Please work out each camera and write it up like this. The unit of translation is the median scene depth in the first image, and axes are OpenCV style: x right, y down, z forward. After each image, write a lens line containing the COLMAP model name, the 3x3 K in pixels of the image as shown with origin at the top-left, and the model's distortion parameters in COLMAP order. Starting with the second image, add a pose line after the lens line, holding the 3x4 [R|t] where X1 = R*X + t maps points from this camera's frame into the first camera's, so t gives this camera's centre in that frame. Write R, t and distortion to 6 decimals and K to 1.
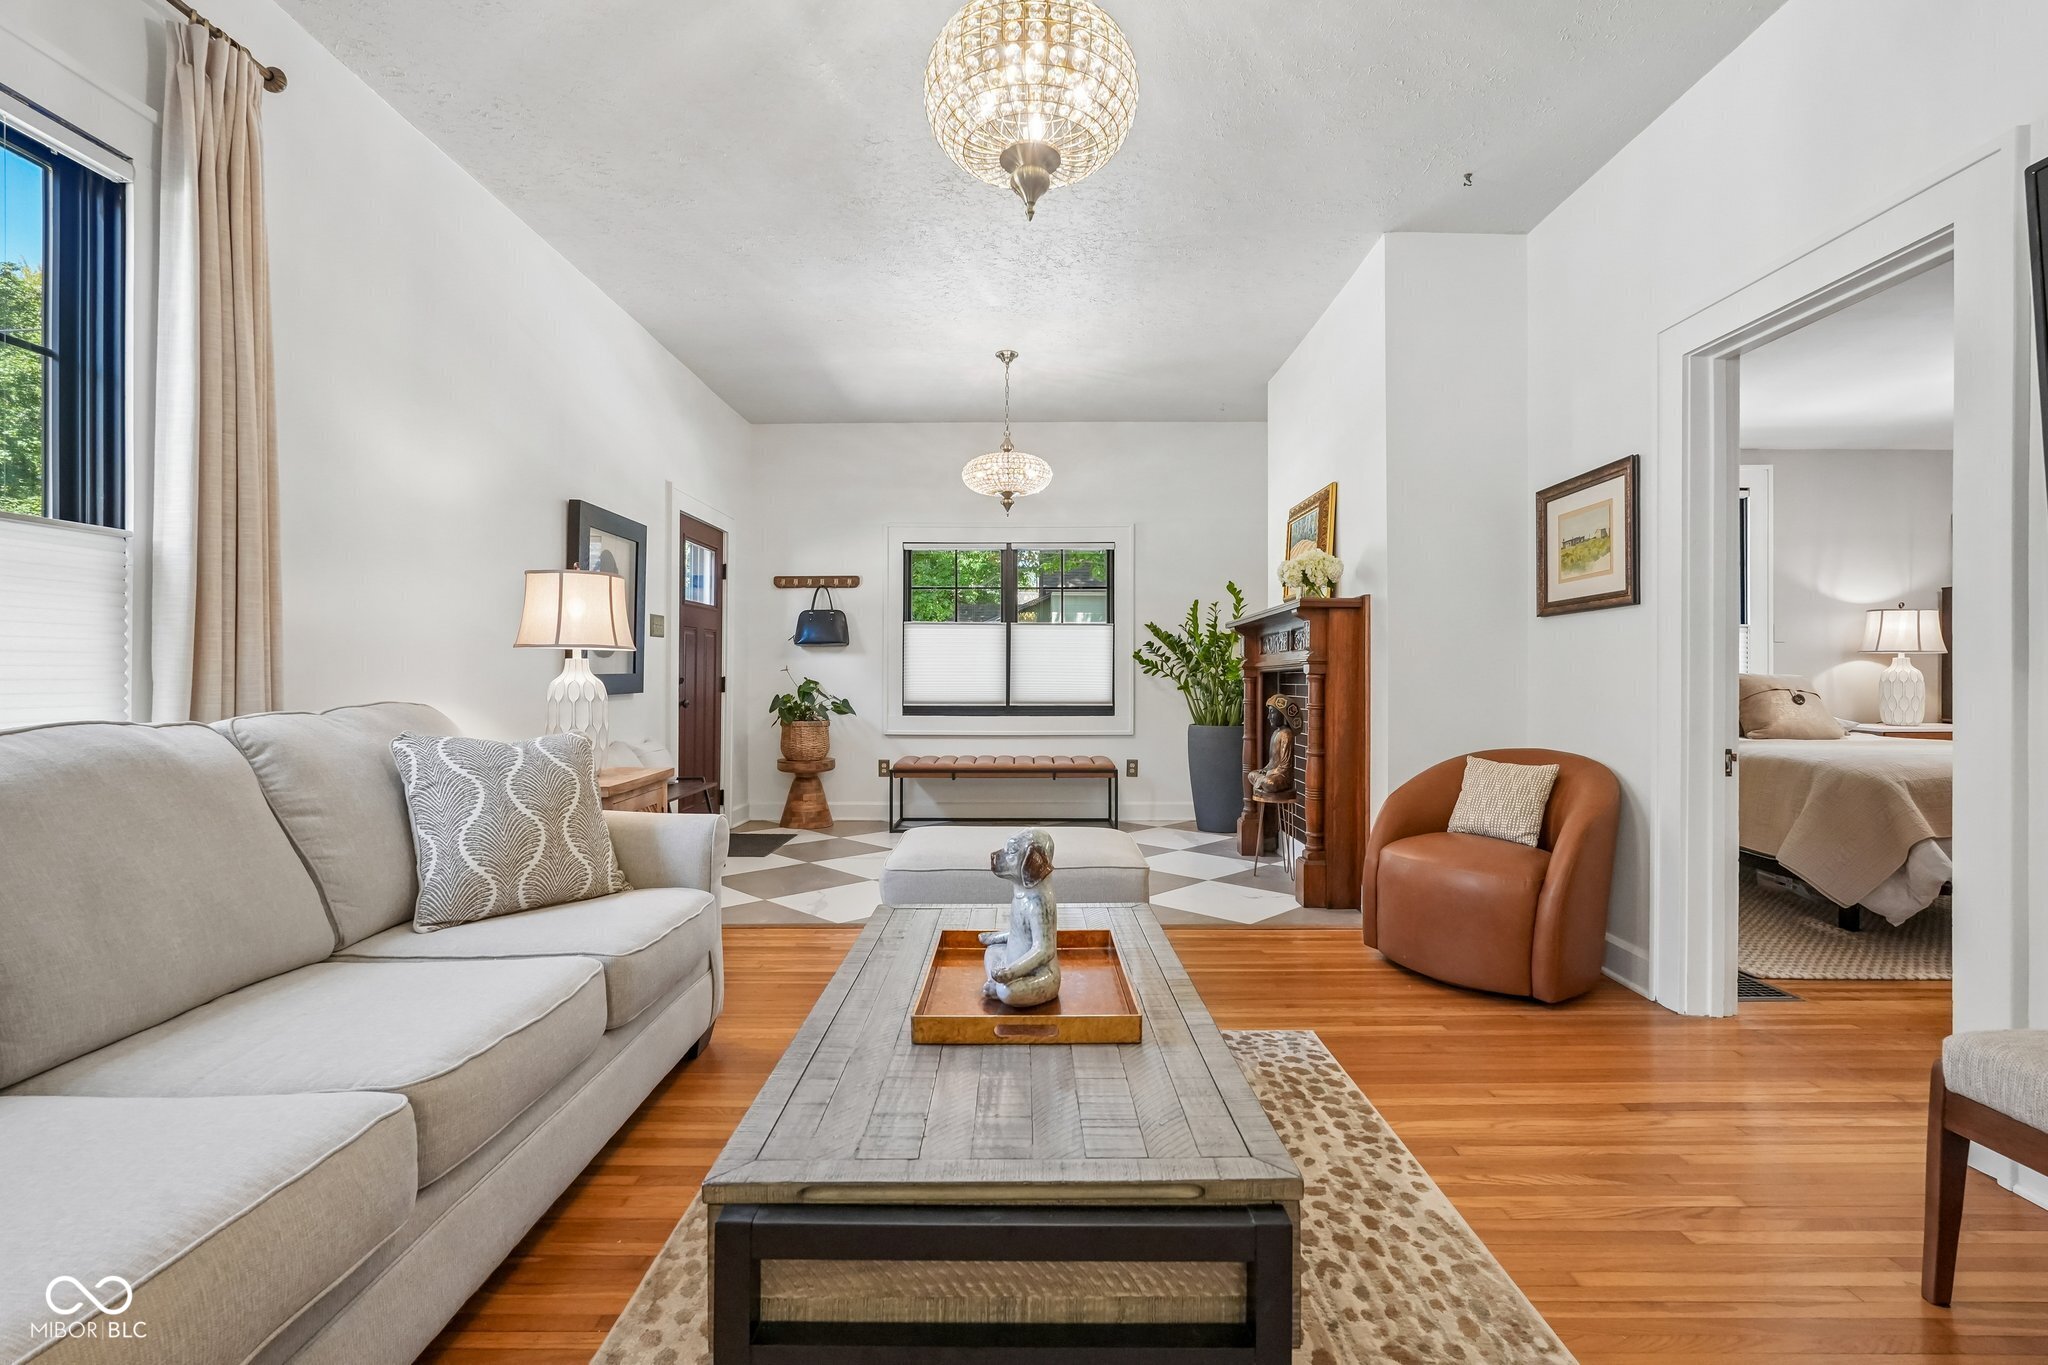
lens RADIAL K [[908.4, 0, 1021.0], [0, 908.4, 680.9], [0, 0, 1]] dist [-0.019967, 0.009348]
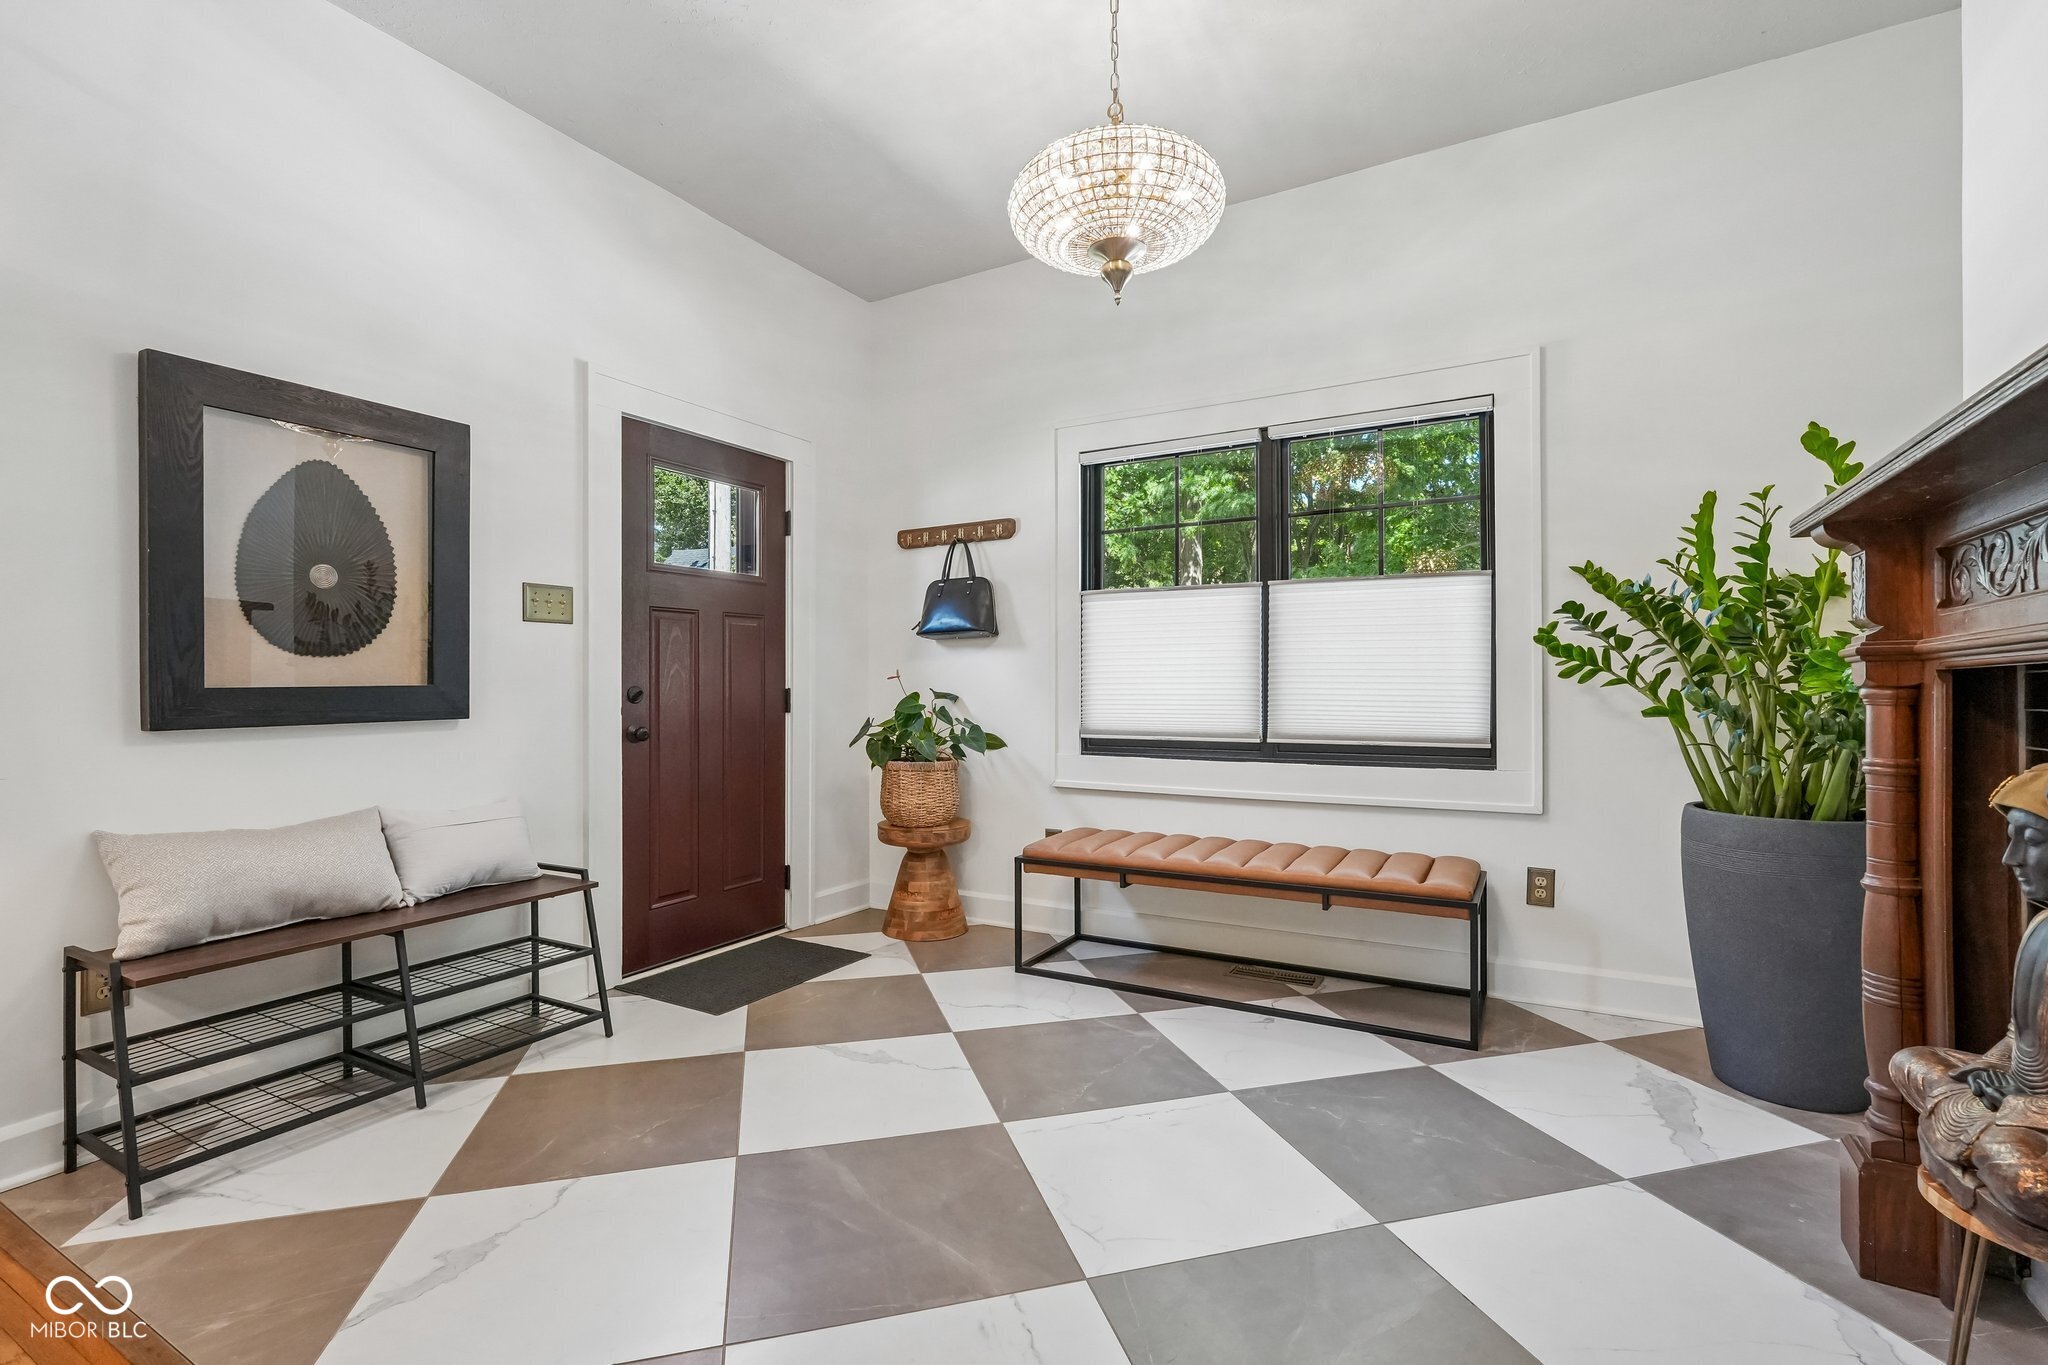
lens RADIAL K [[915.8, 0, 1019.5], [0, 915.8, 682.3], [0, 0, 1]] dist [-0.014371, 0.008500]
pose [[0.872418, -0.006665, -0.488716, 0.167768], [0.003363, 0.999965, -0.007632, -0.004745], [0.488750, 0.005015, 0.872410, 0.676993]]
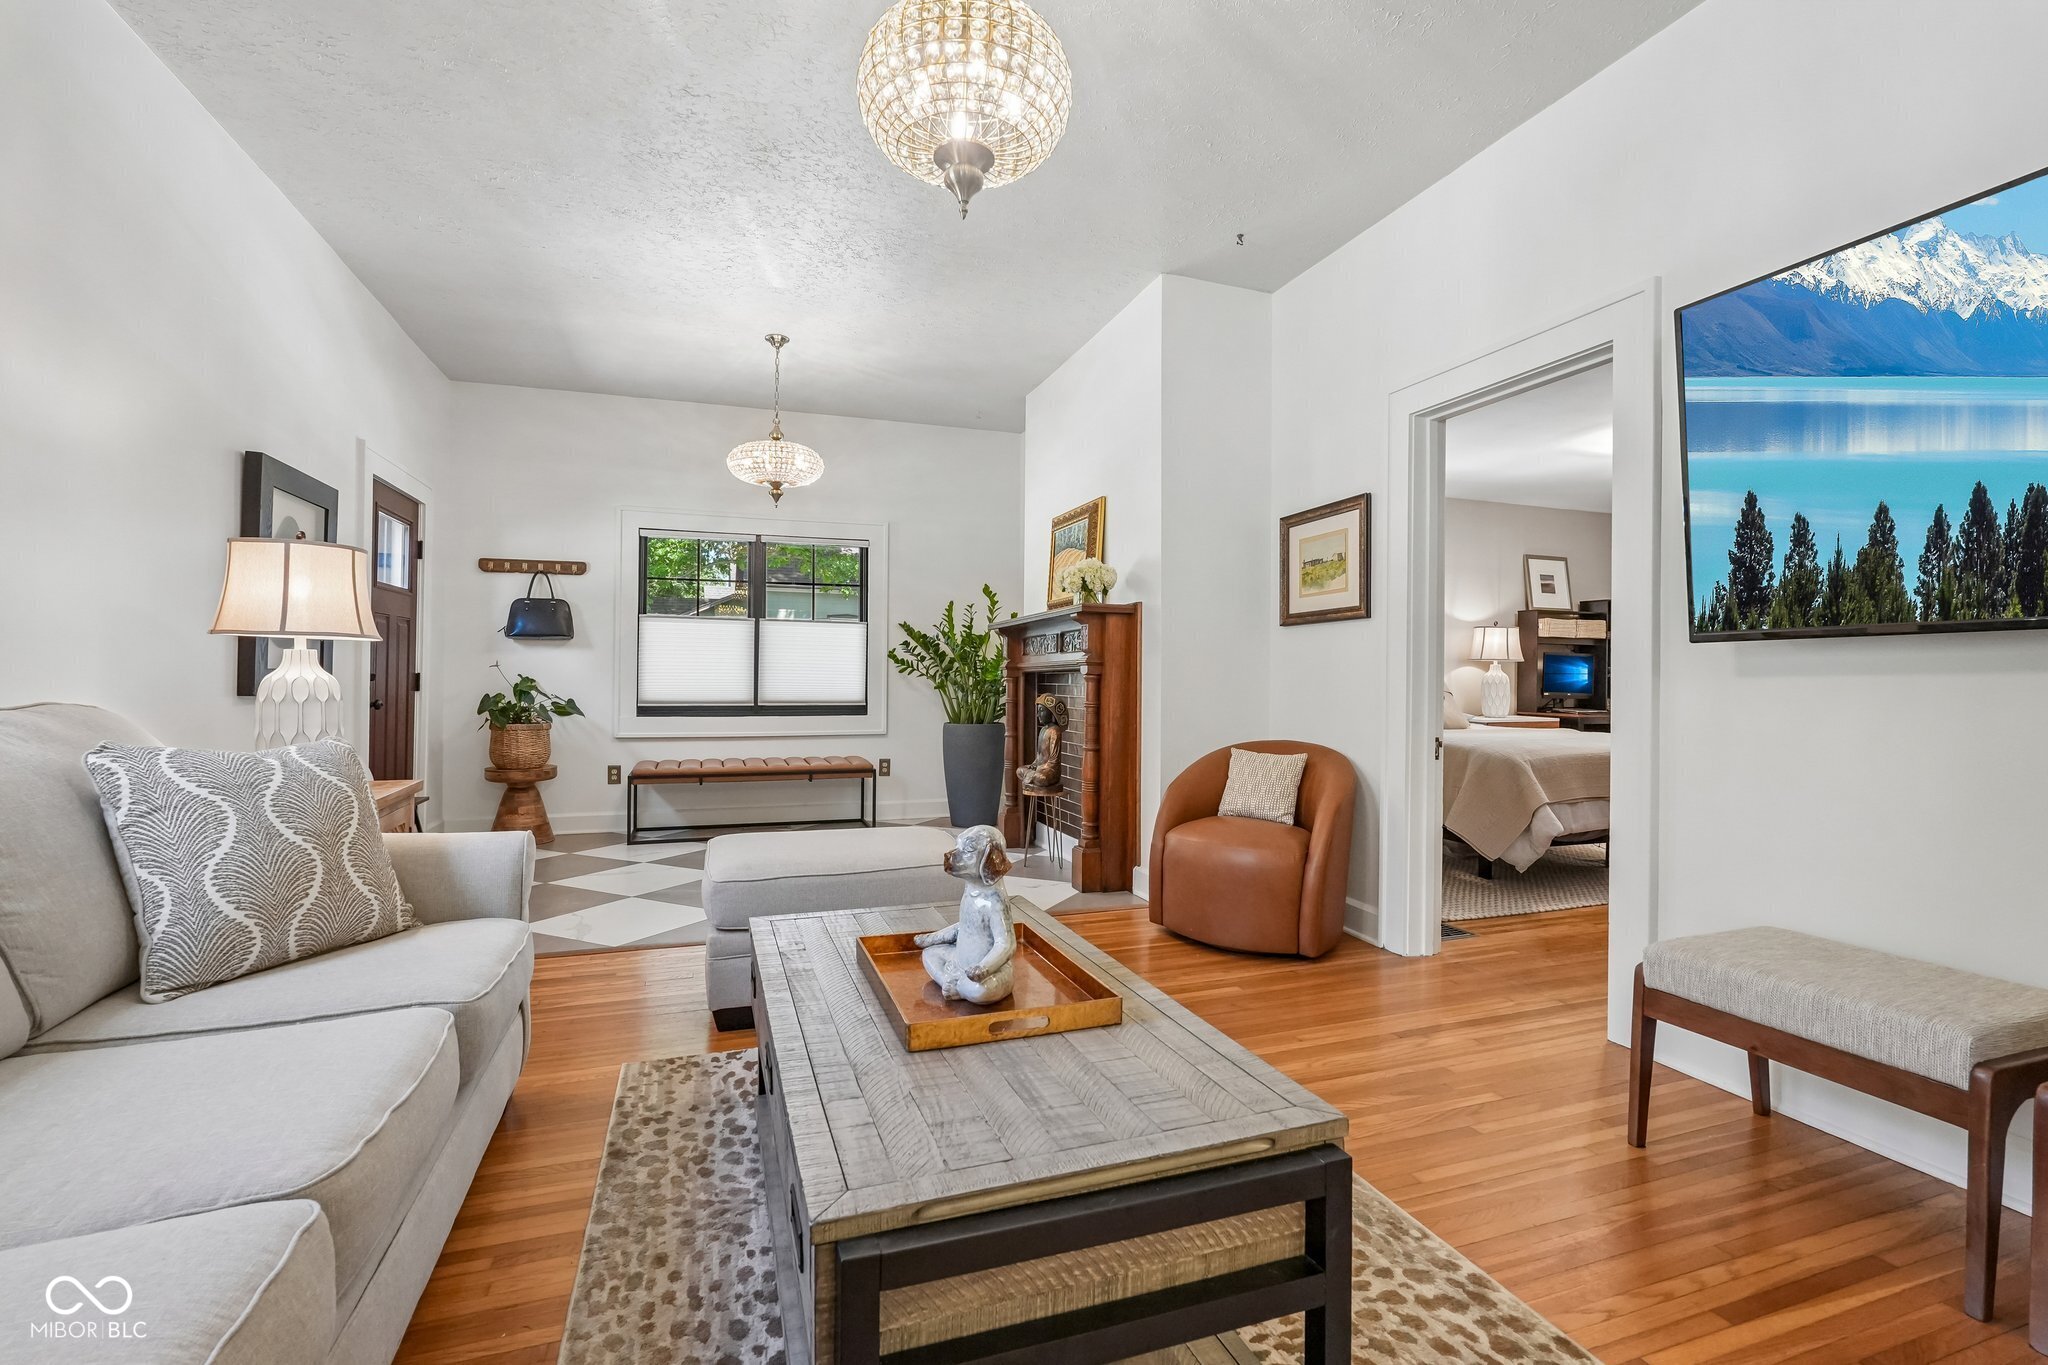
lens RADIAL K [[908.4, 0, 1021.0], [0, 908.4, 680.9], [0, 0, 1]] dist [-0.019967, 0.009348]
pose [[0.943056, 0.004434, 0.332604, -0.097946], [-0.004681, 0.999989, -0.000060, 0.000486], [-0.332600, -0.001500, 0.943067, 0.013131]]
